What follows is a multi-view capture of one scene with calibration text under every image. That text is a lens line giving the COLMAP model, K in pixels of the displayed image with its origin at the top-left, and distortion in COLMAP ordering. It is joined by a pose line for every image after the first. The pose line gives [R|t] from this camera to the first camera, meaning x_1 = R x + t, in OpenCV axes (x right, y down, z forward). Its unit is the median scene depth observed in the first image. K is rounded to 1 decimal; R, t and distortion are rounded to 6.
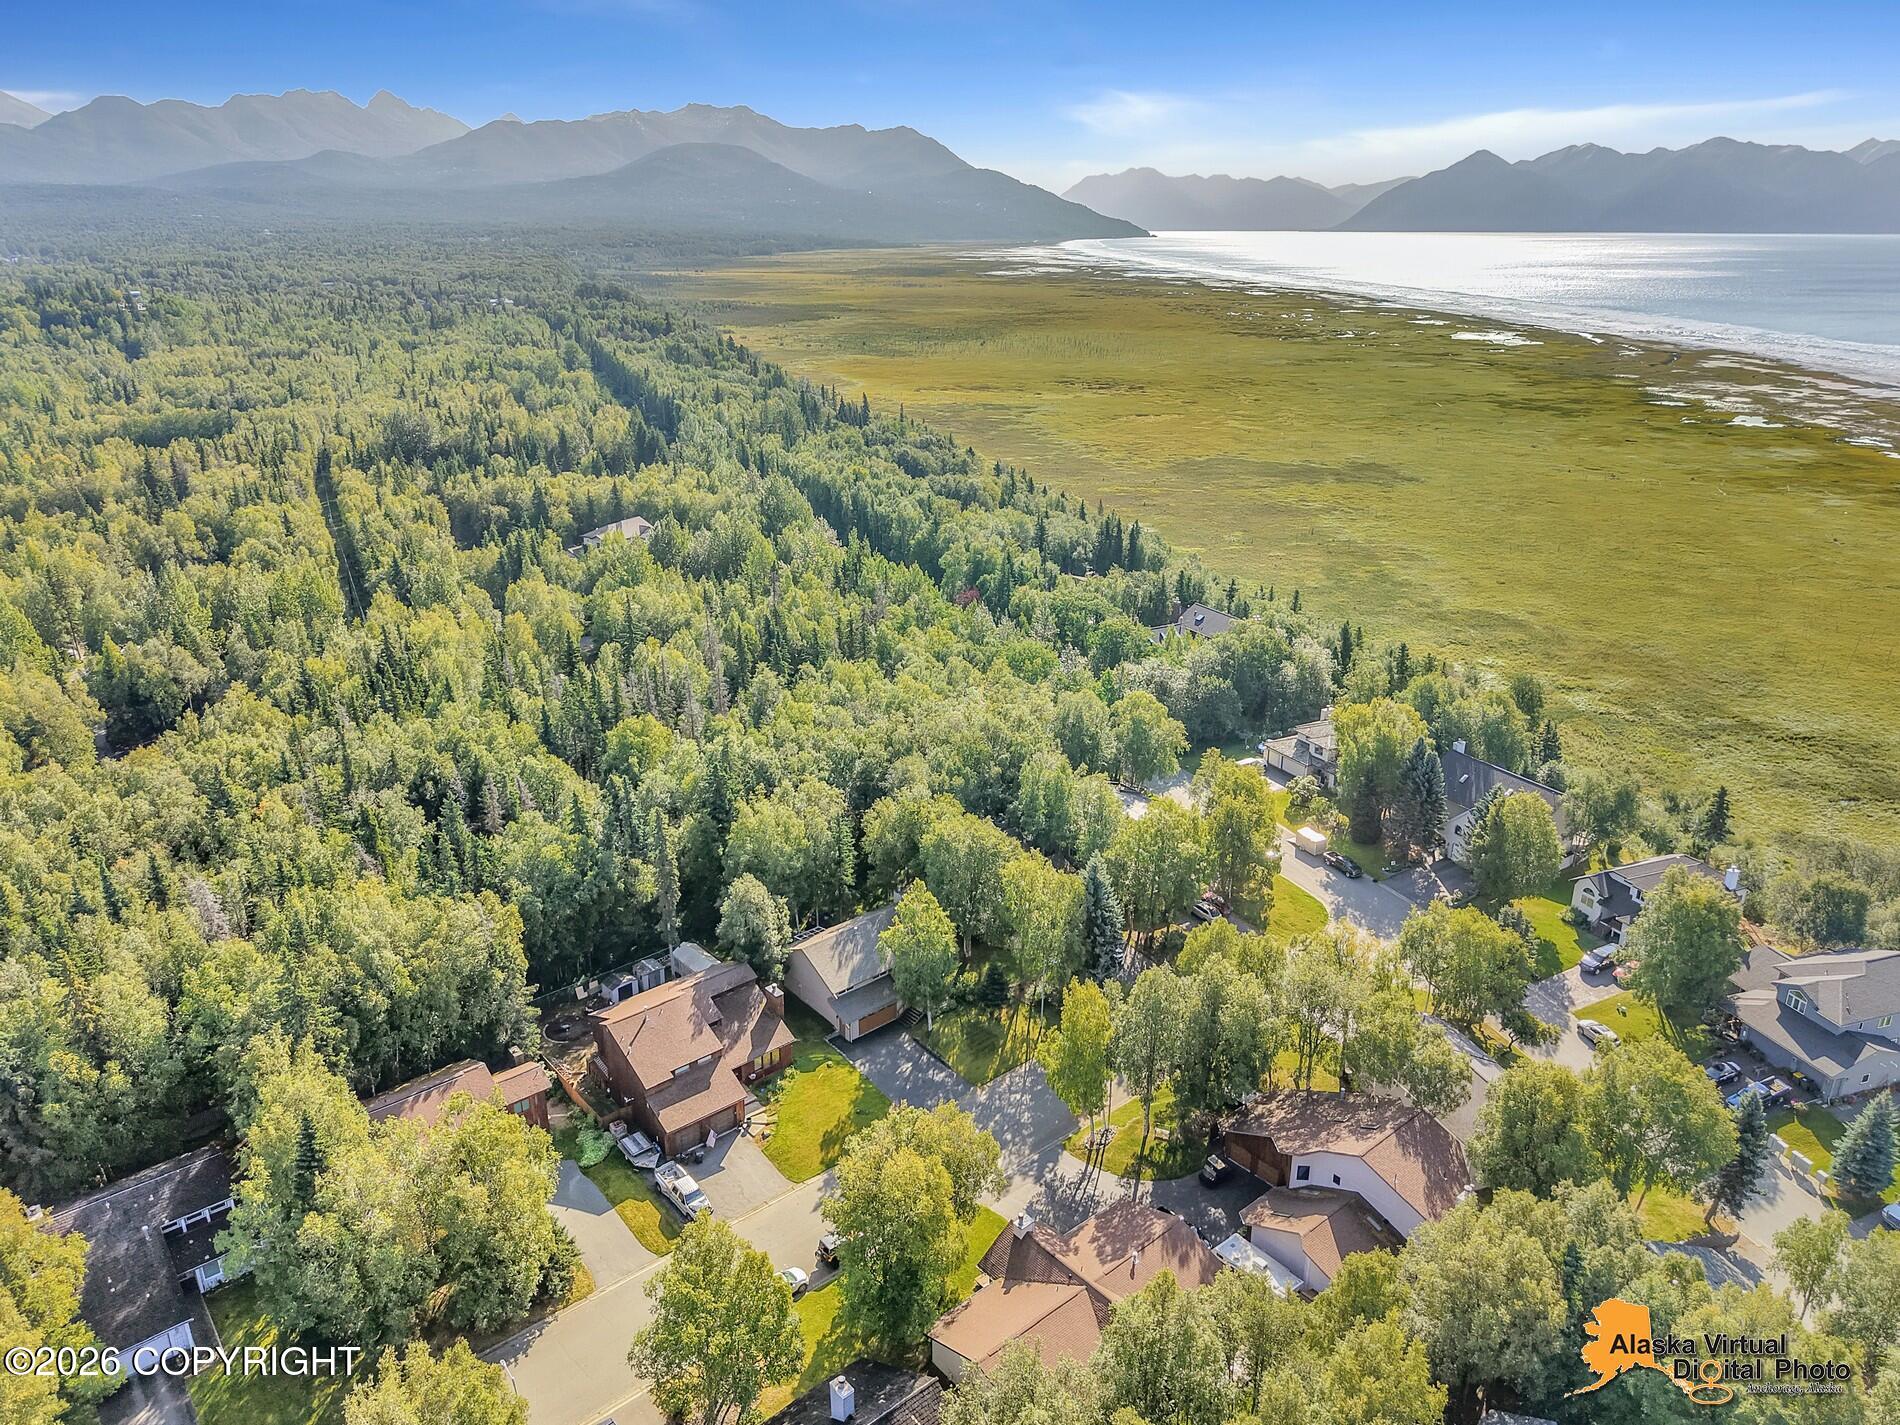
lens RADIAL K [[1338.1, 0, 952.9], [0, 1338.1, 693.4], [0, 0, 1]] dist [0.040246, -0.046874]
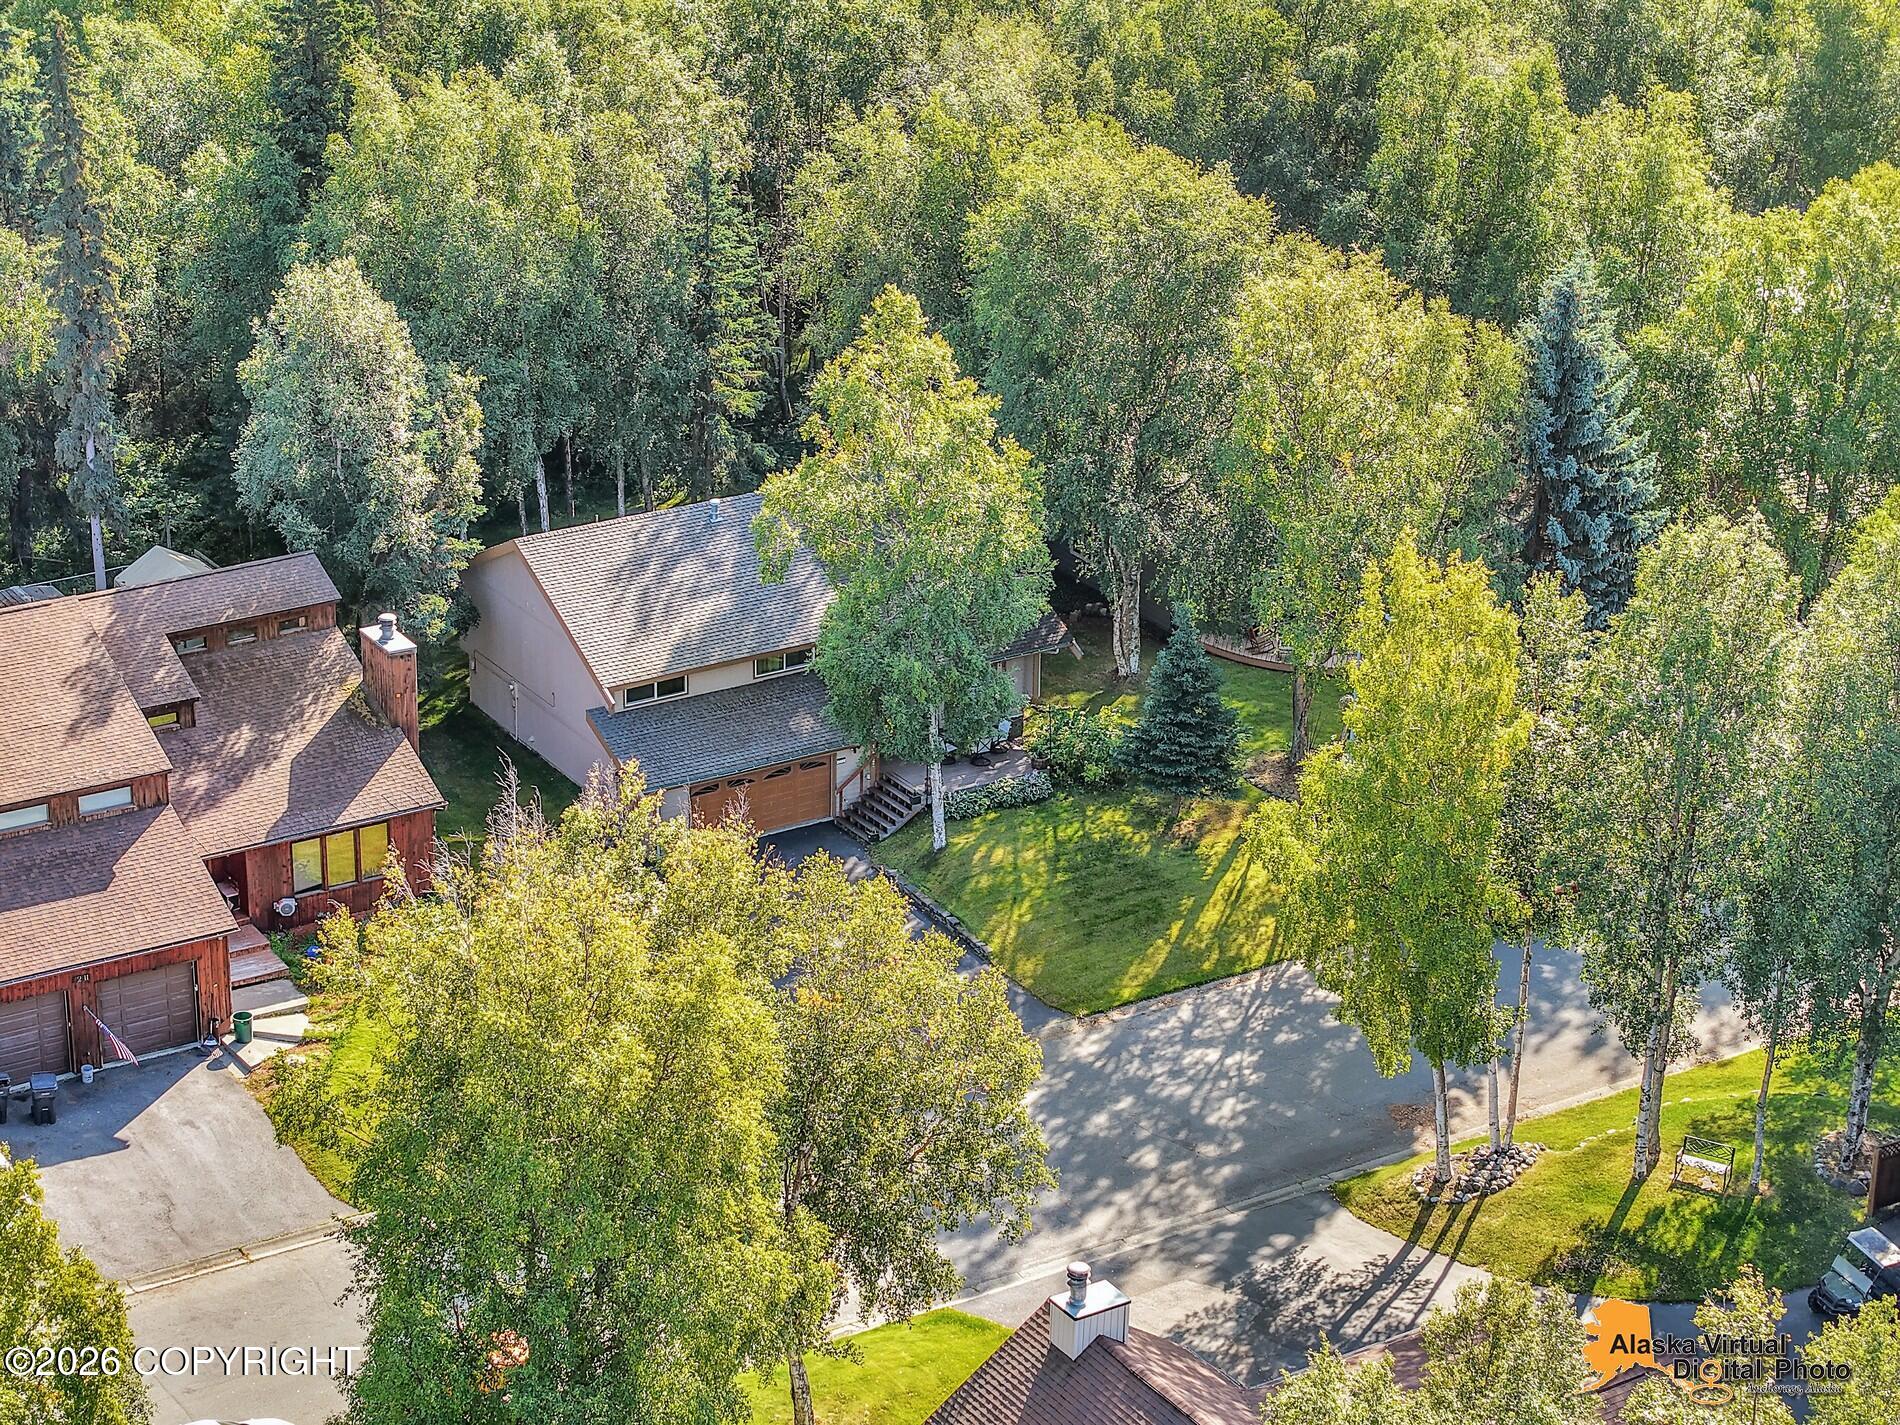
lens RADIAL K [[4217.6, 0, 946.4], [0, 4217.6, 602.9], [0, 0, 1]] dist [-0.549330, 3.466657]
pose [[0.990146, 0.063264, -0.124935, 0.085258], [-0.060923, 0.997889, 0.022472, 0.170449], [0.126093, -0.014639, 0.991910, 0.127082]]
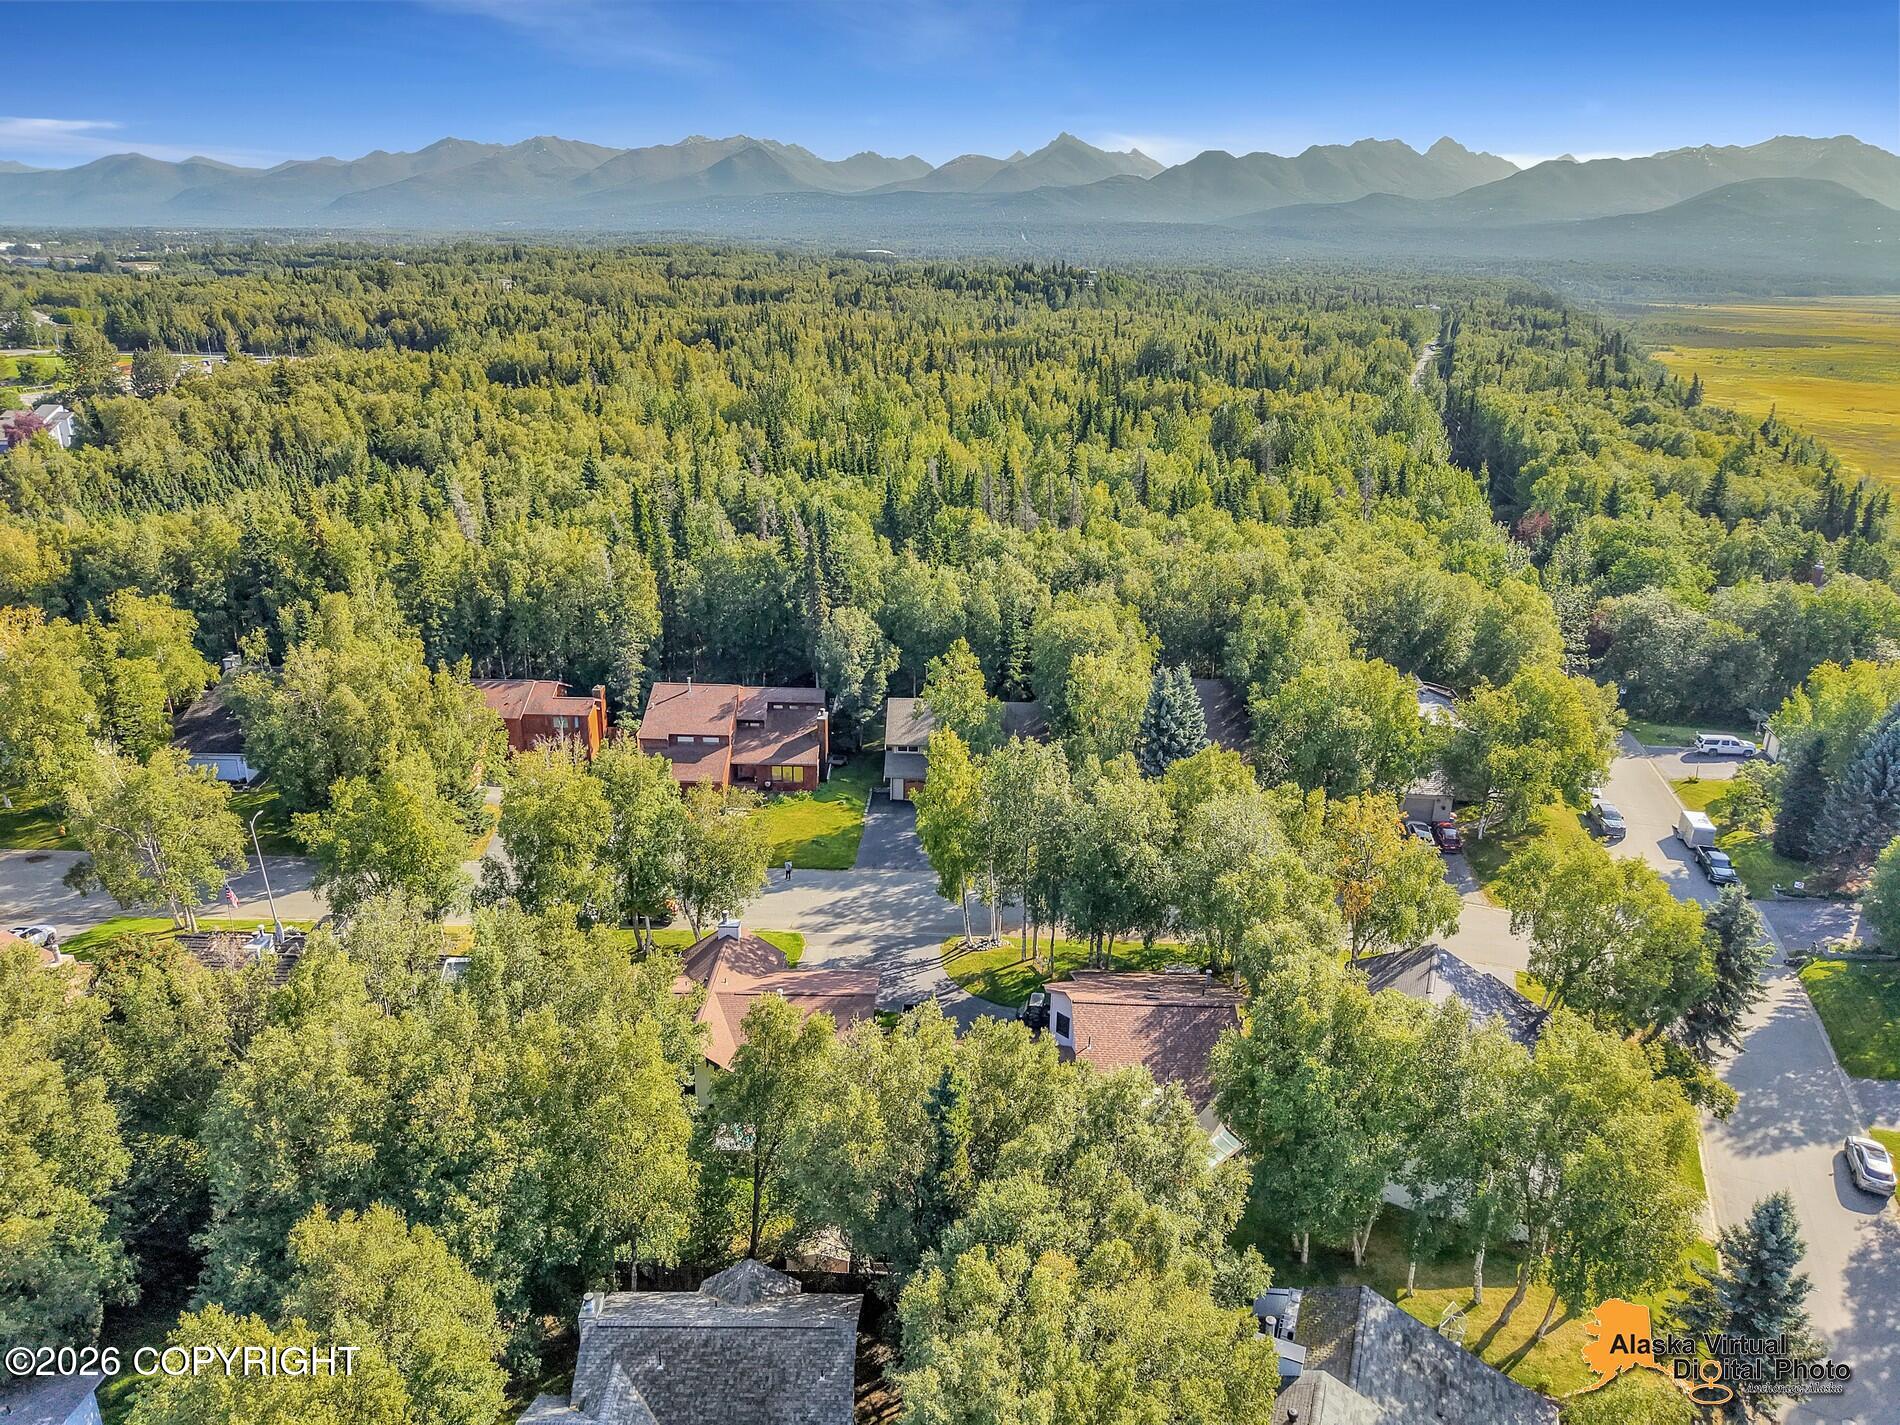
lens RADIAL K [[1298.9, 0, 950.0], [0, 1298.9, 712.5], [0, 0, 1]] dist [0.034194, -0.035514]
pose [[0.752284, 0.233242, -0.616171, 0.463162], [-0.240717, 0.967885, 0.072486, 0.118797], [0.613290, 0.093793, 0.784270, 0.295738]]
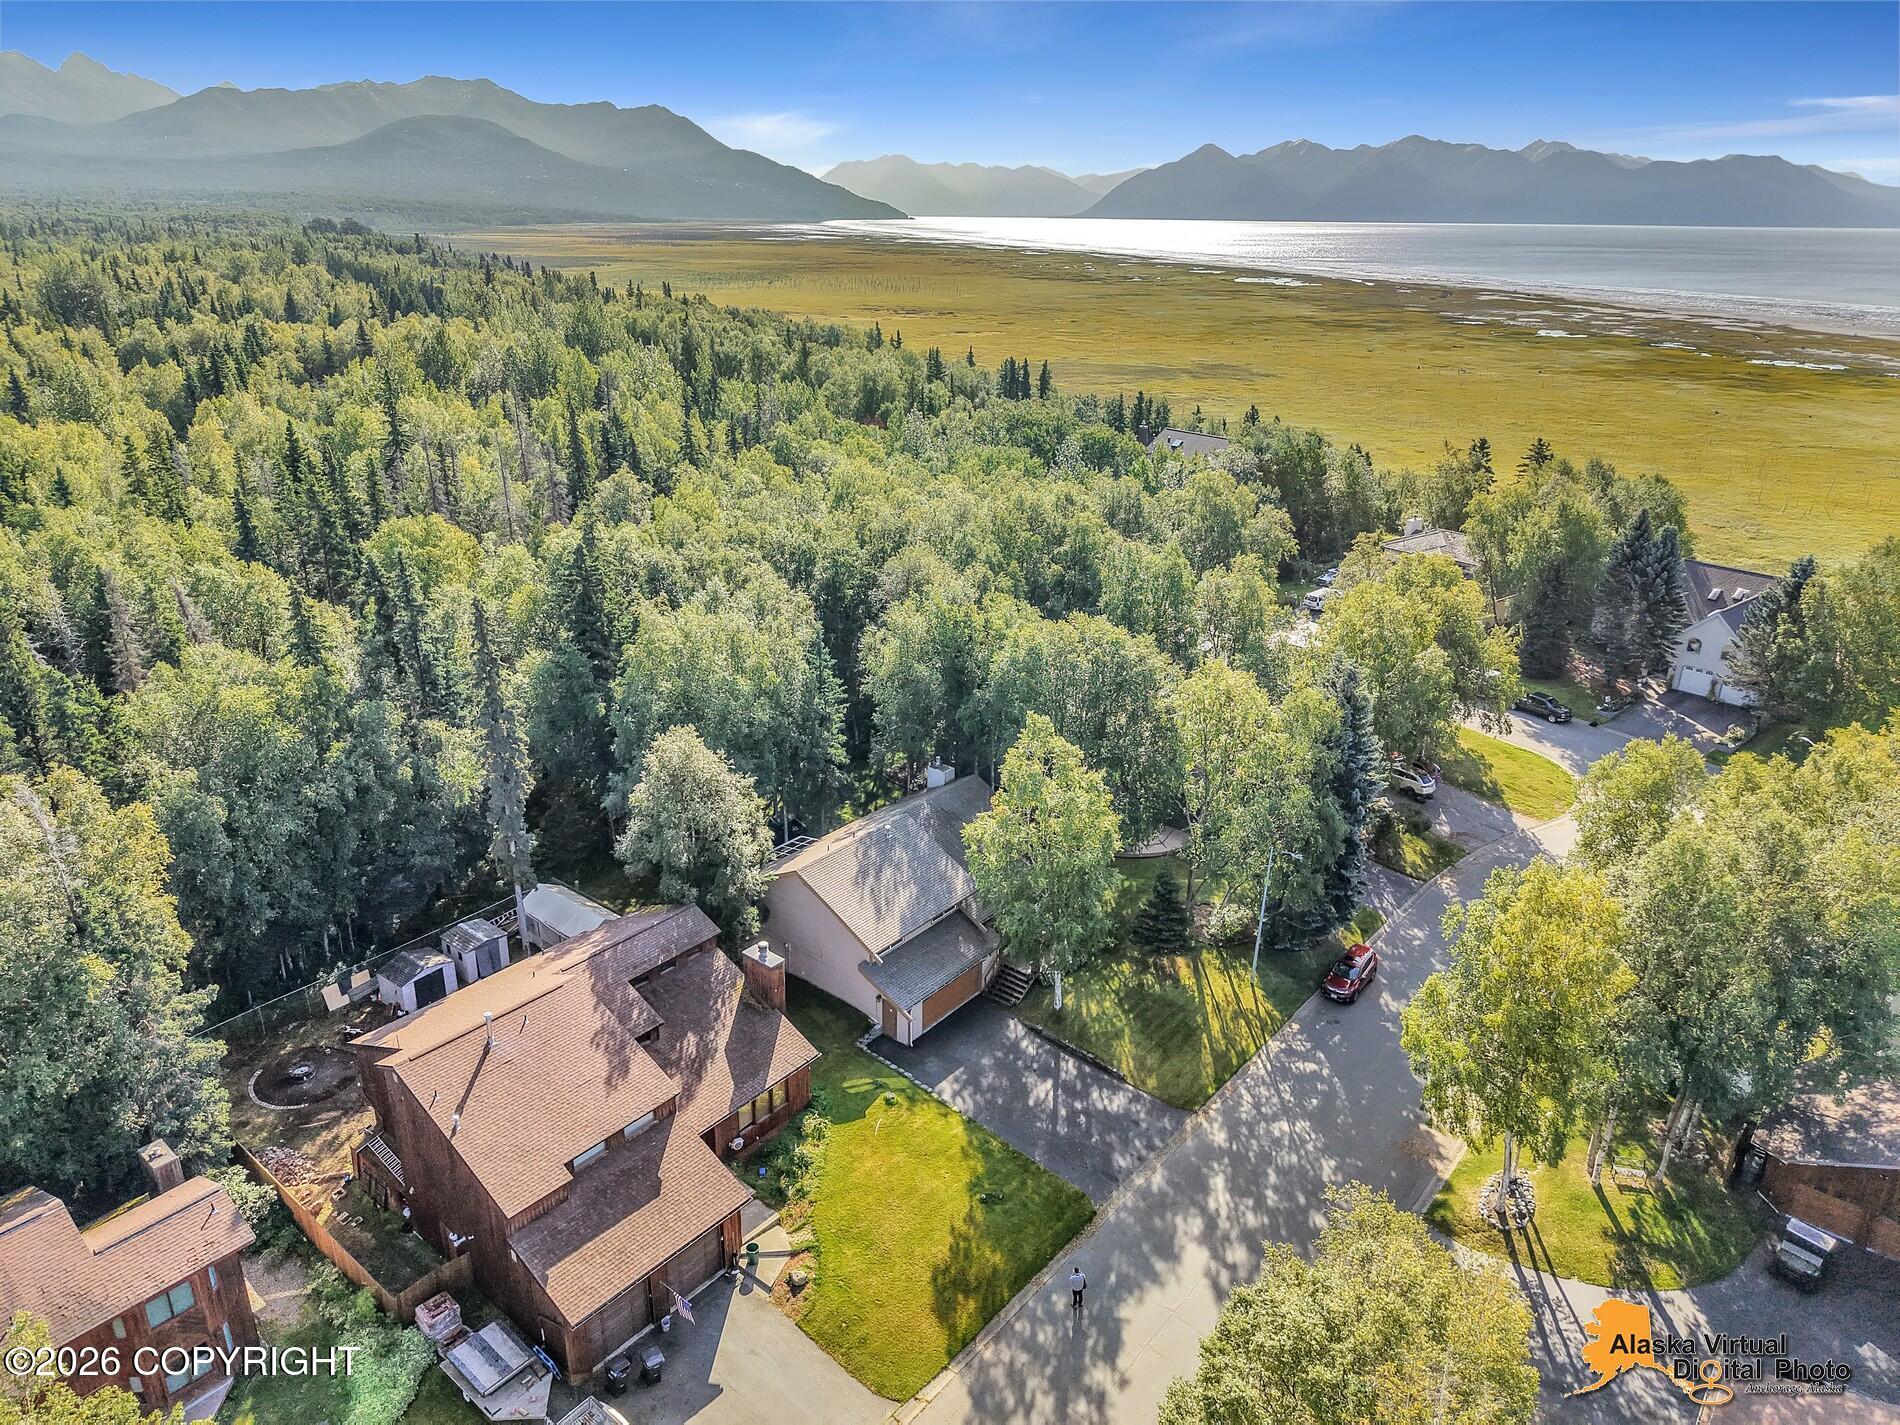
lens RADIAL K [[1287.2, 0, 950.0], [0, 1287.2, 712.5], [0, 0, 1]] dist [0.004360, 0.001712]
pose [[0.984774, -0.054824, 0.164966, -0.125824], [0.049965, 0.998190, 0.033463, 0.112875], [-0.166502, -0.024711, 0.985731, 0.495063]]
